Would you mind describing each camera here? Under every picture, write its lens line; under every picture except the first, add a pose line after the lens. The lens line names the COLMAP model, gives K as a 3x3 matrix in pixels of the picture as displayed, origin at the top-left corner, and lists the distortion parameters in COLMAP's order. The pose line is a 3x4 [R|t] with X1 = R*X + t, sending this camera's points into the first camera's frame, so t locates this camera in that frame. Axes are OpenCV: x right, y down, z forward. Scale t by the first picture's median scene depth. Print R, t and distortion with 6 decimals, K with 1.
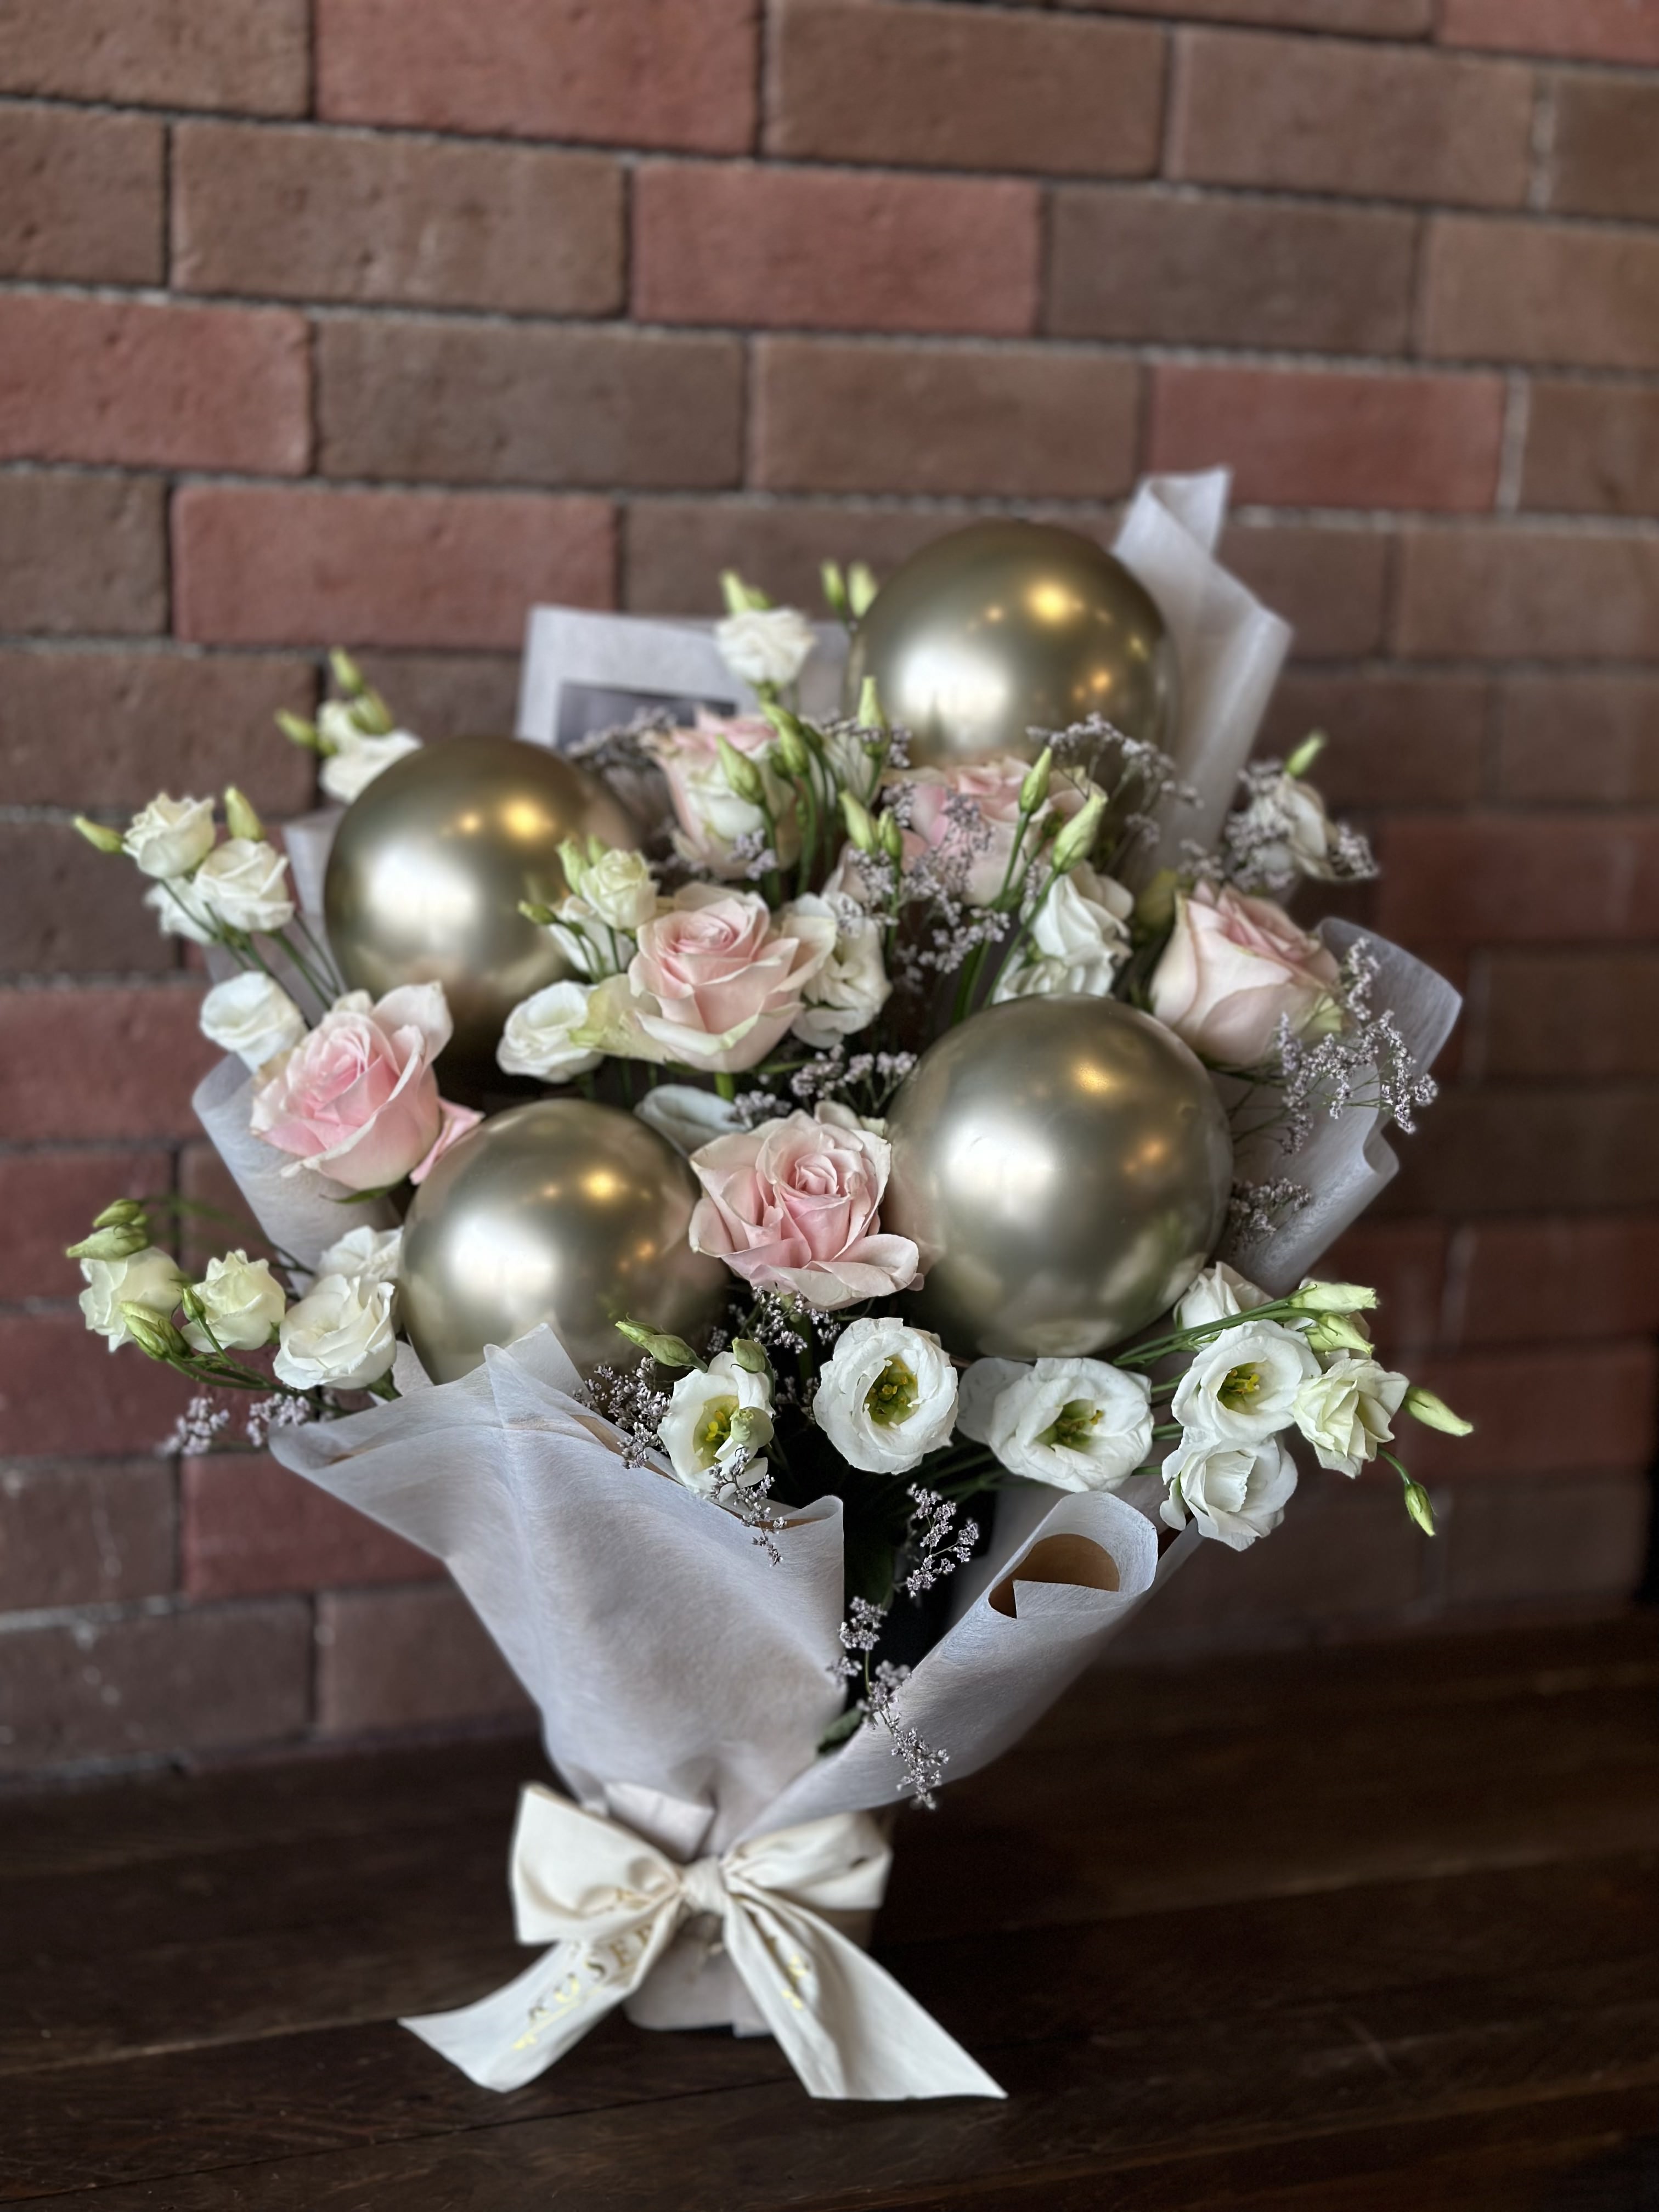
lens RADIAL K [[3106.8, 0, 829.6], [0, 3106.8, 1114.9], [0, 0, 1]] dist [0.105810, 0.000000]
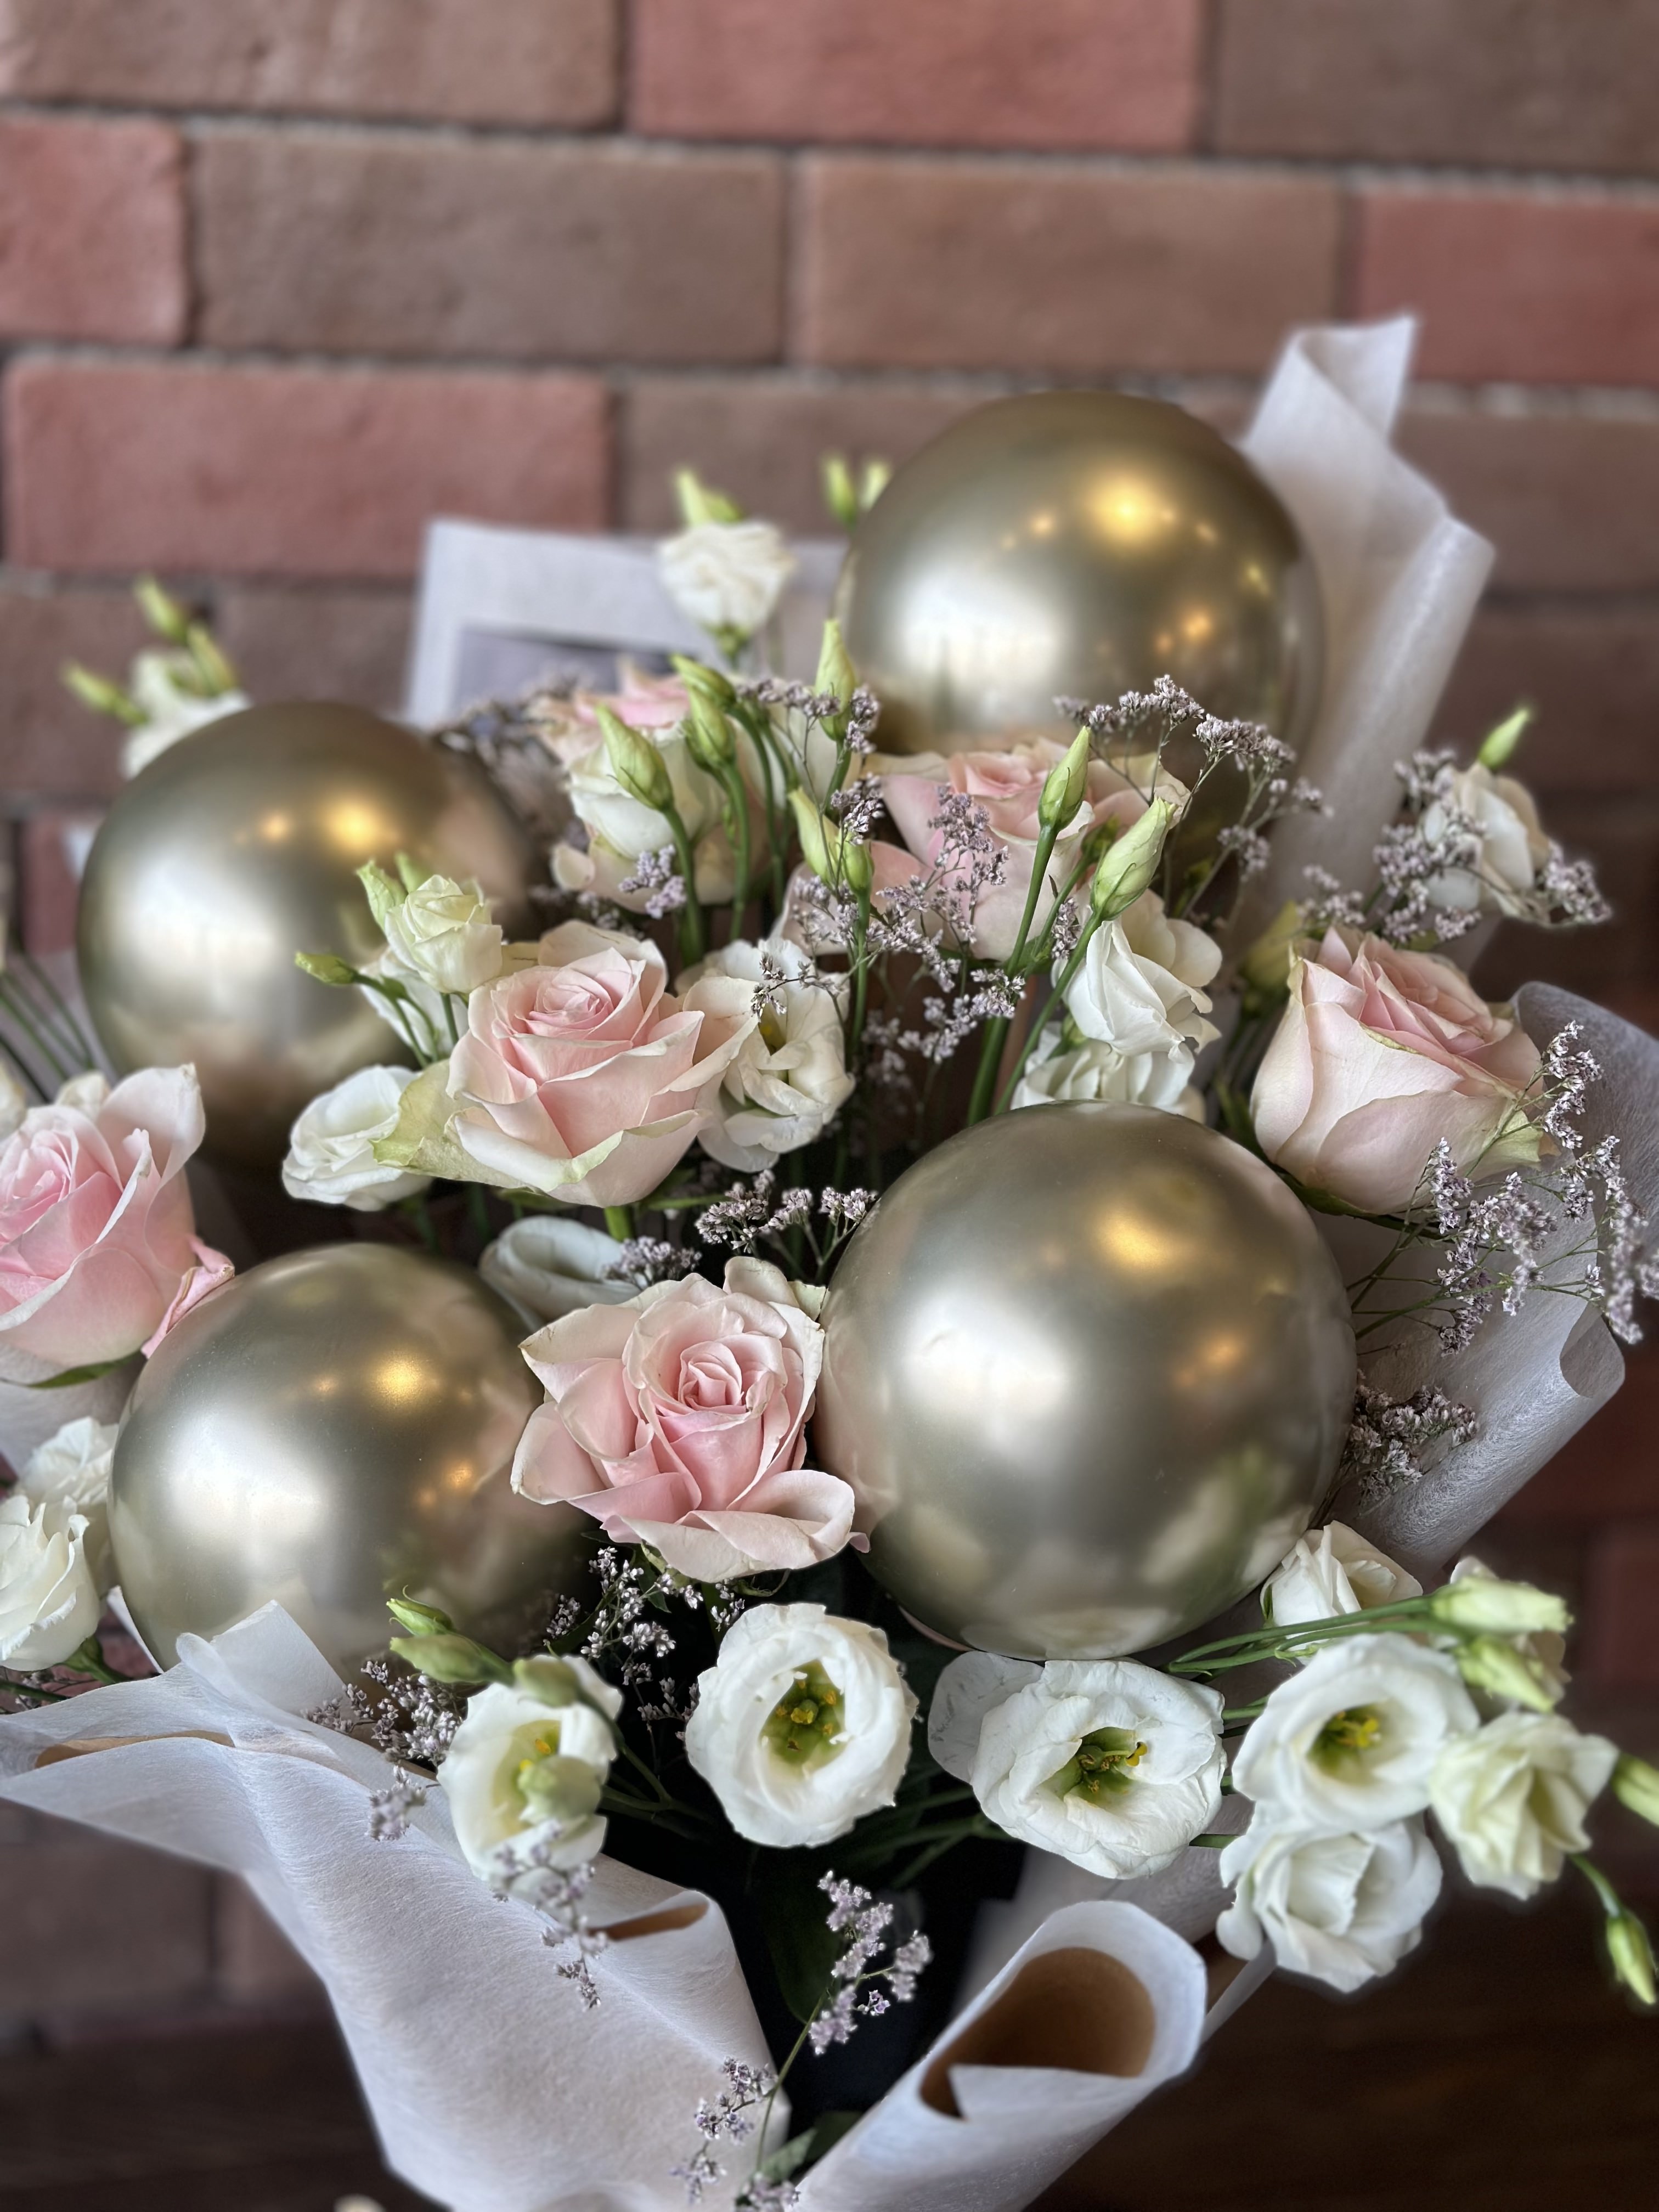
lens RADIAL K [[3106.8, 0, 830.5], [0, 3106.8, 1095.0], [0, 0, 1]] dist [0.105810, 0.000000]
pose [[0.993125, 0.018717, -0.115552, 0.092299], [-0.017334, 0.999766, 0.012964, -0.047058], [0.115768, -0.010872, 0.993217, 0.333411]]
